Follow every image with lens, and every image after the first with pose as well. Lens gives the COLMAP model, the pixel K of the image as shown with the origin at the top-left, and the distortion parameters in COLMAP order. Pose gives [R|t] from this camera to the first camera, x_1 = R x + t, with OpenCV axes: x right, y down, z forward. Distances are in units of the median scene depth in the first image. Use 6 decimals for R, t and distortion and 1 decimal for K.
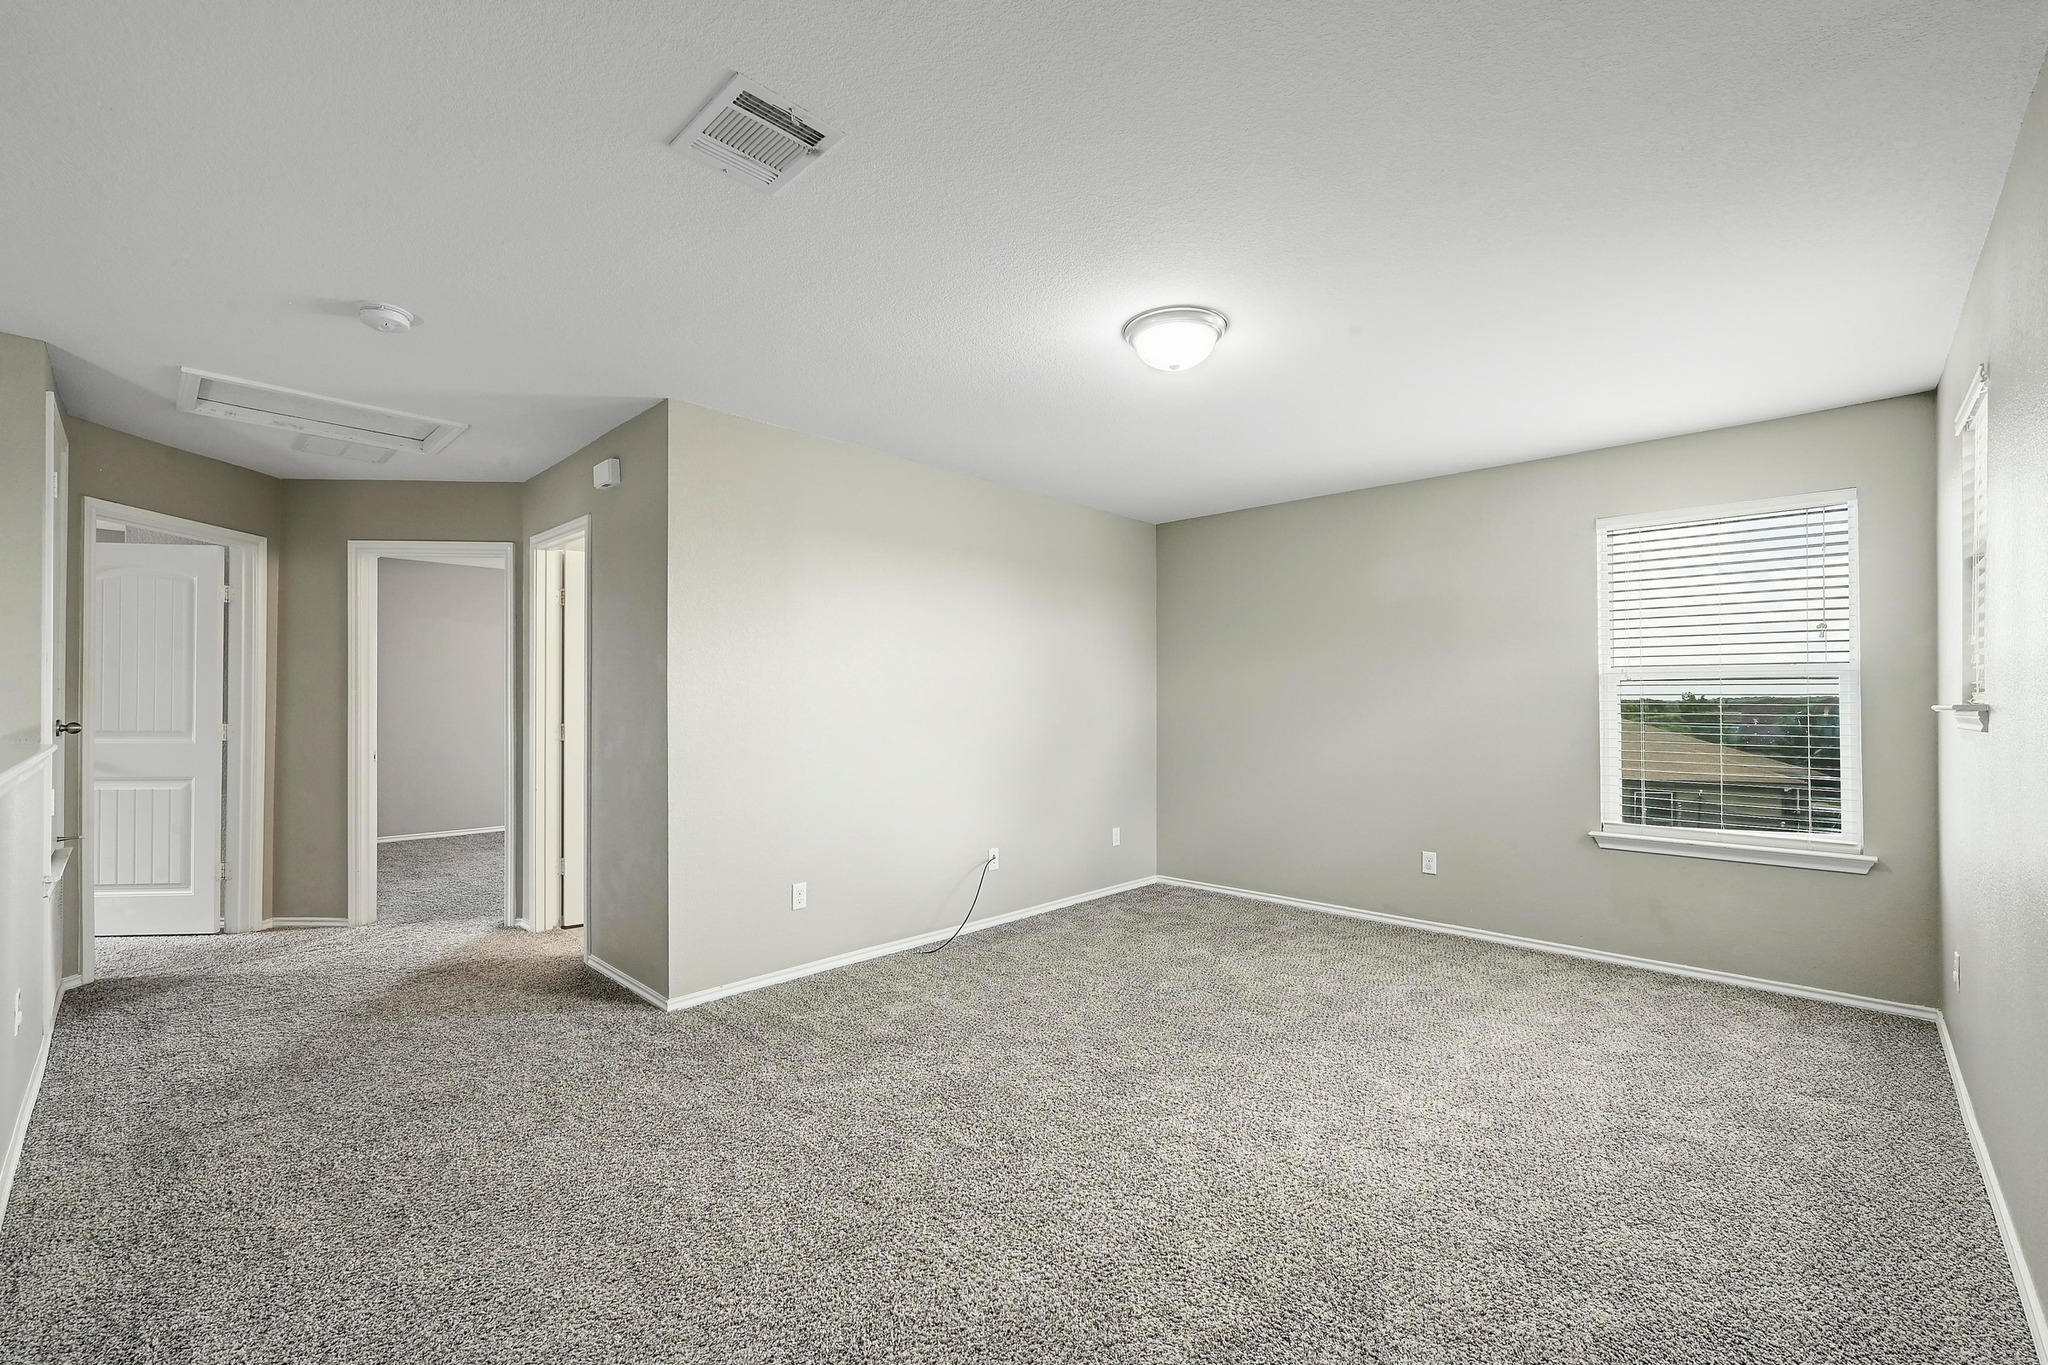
lens RADIAL K [[843.1, 0, 1024.0], [0, 843.1, 682.5], [0, 0, 1]] dist [0.000932, 0.000121]
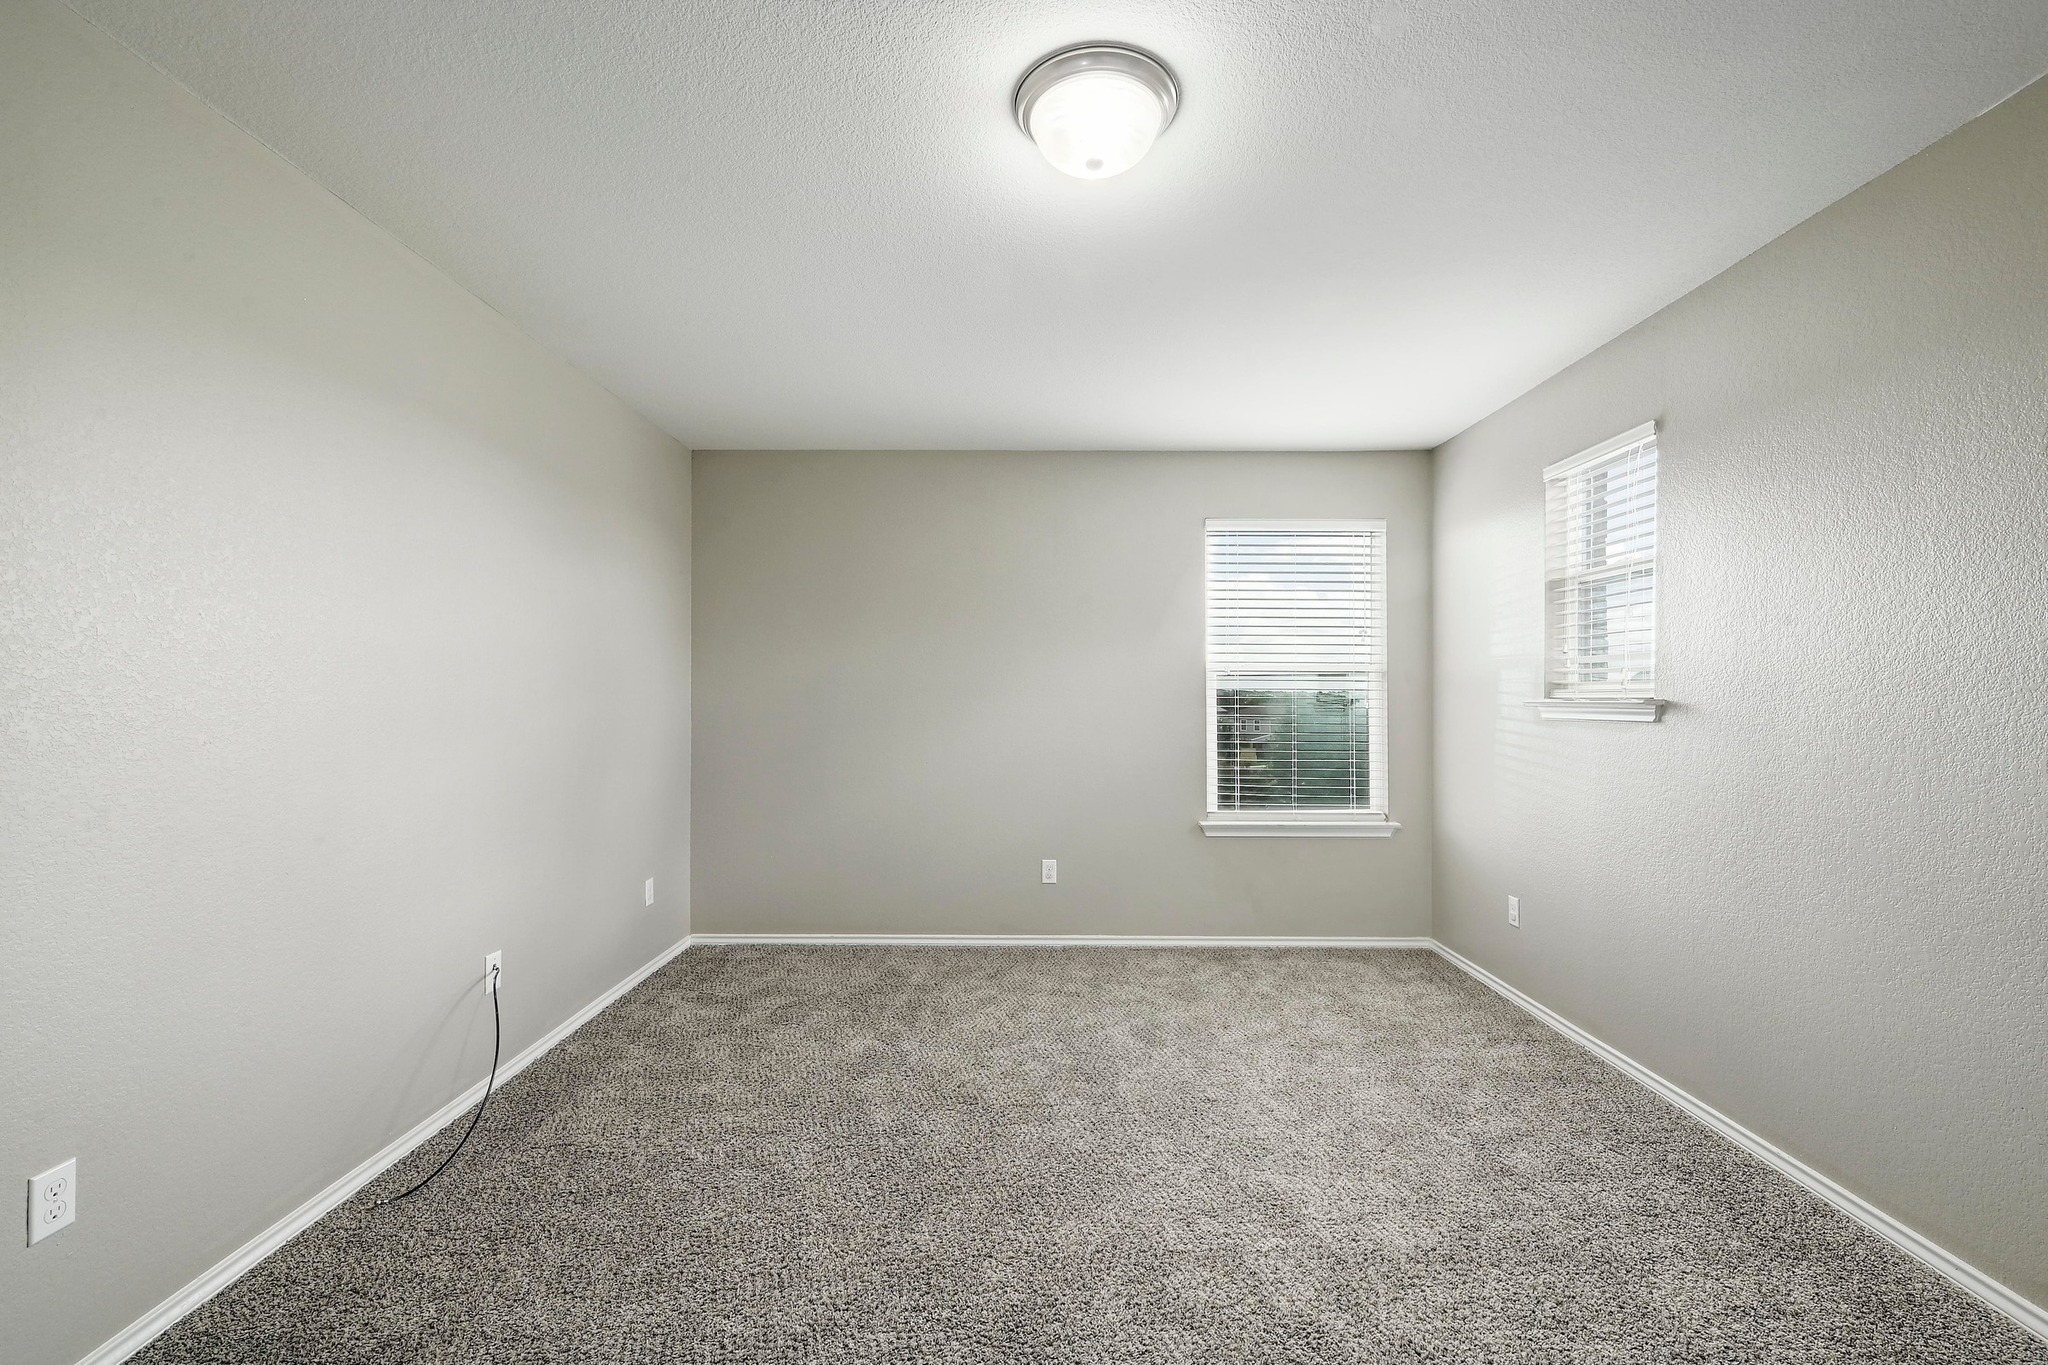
lens RADIAL K [[856.8, 0, 1025.1], [0, 856.8, 686.4], [0, 0, 1]] dist [-0.002594, 0.000233]
pose [[0.727530, 0.006941, 0.686041, -0.201023], [-0.017438, 0.999813, 0.008377, 0.006721], [-0.685854, -0.018058, 0.727515, 0.393262]]
